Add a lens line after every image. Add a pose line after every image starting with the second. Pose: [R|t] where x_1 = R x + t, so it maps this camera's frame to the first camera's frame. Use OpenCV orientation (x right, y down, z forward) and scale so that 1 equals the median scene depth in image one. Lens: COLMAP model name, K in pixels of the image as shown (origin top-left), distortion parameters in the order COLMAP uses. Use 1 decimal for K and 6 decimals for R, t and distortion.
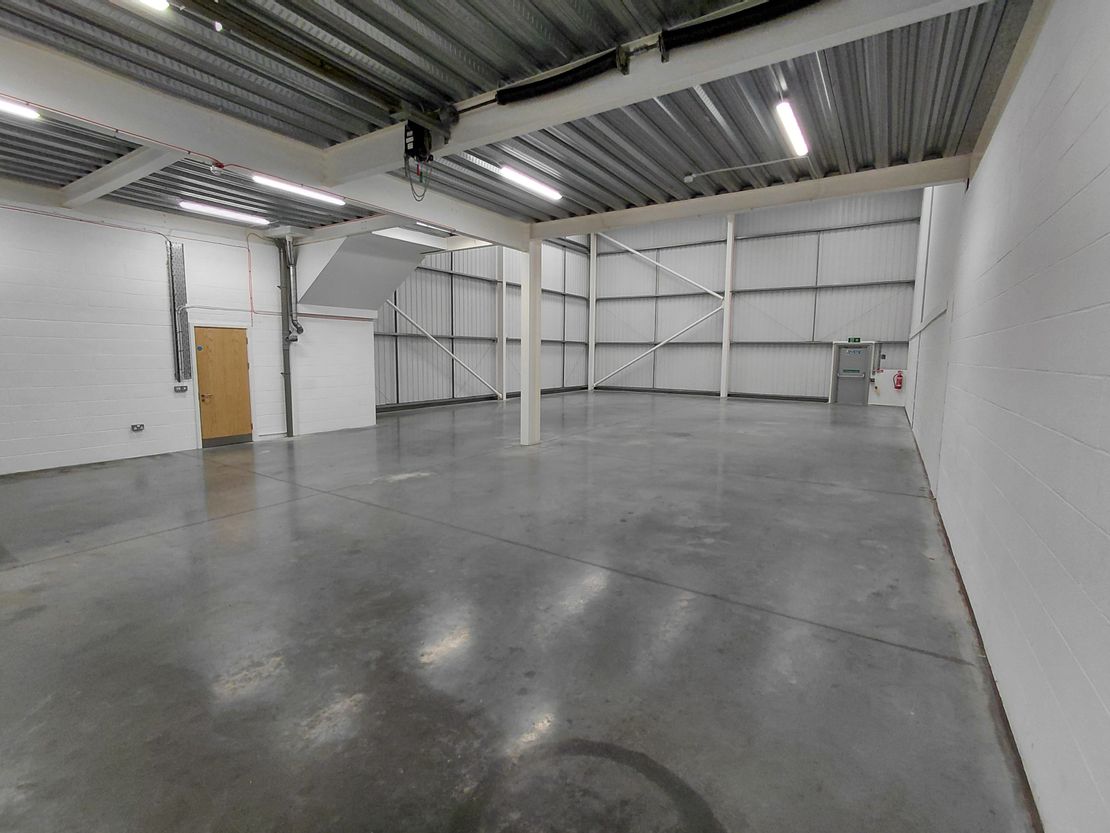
lens RADIAL K [[514.3, 0, 548.0], [0, 514.3, 410.4], [0, 0, 1]] dist [-0.004101, 0.002953]
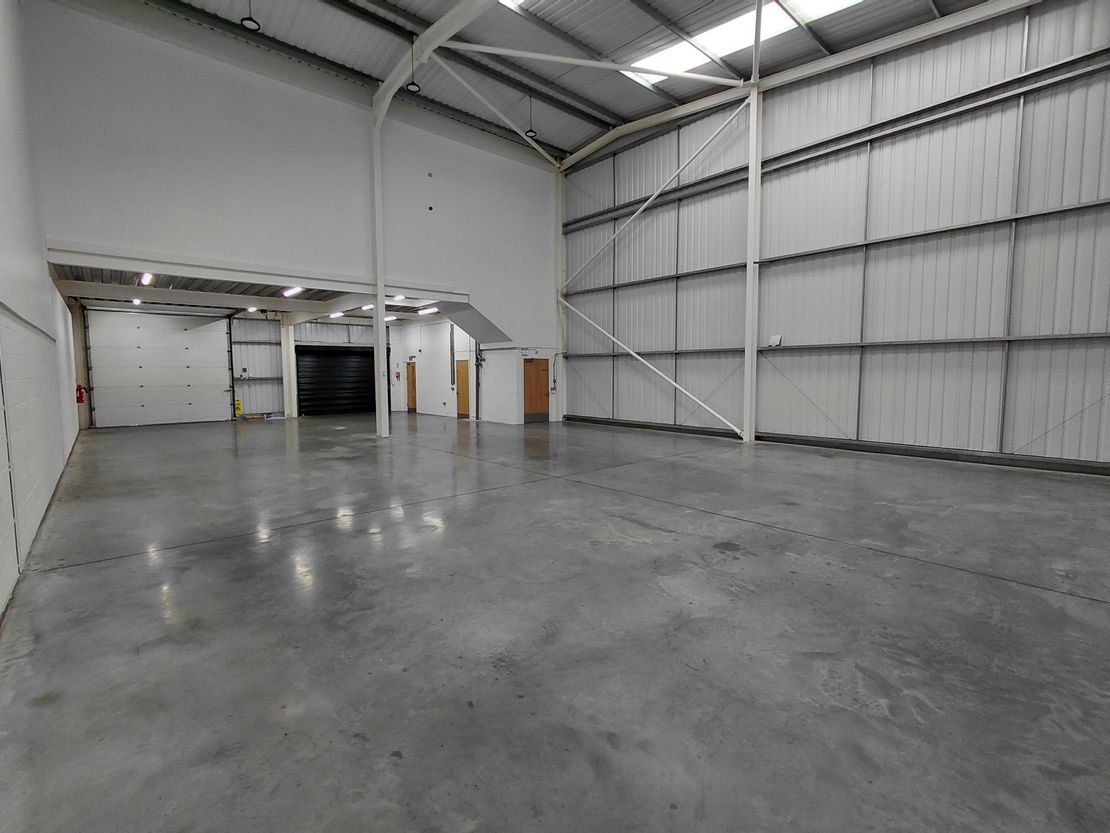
lens RADIAL K [[514.3, 0, 554.9], [0, 514.3, 410.4], [0, 0, 1]] dist [-0.004101, 0.002953]
pose [[-0.272142, 0.074670, -0.959356, 0.679004], [-0.098751, 0.989554, 0.105033, -0.117813], [0.957177, 0.123321, -0.261925, 1.047404]]
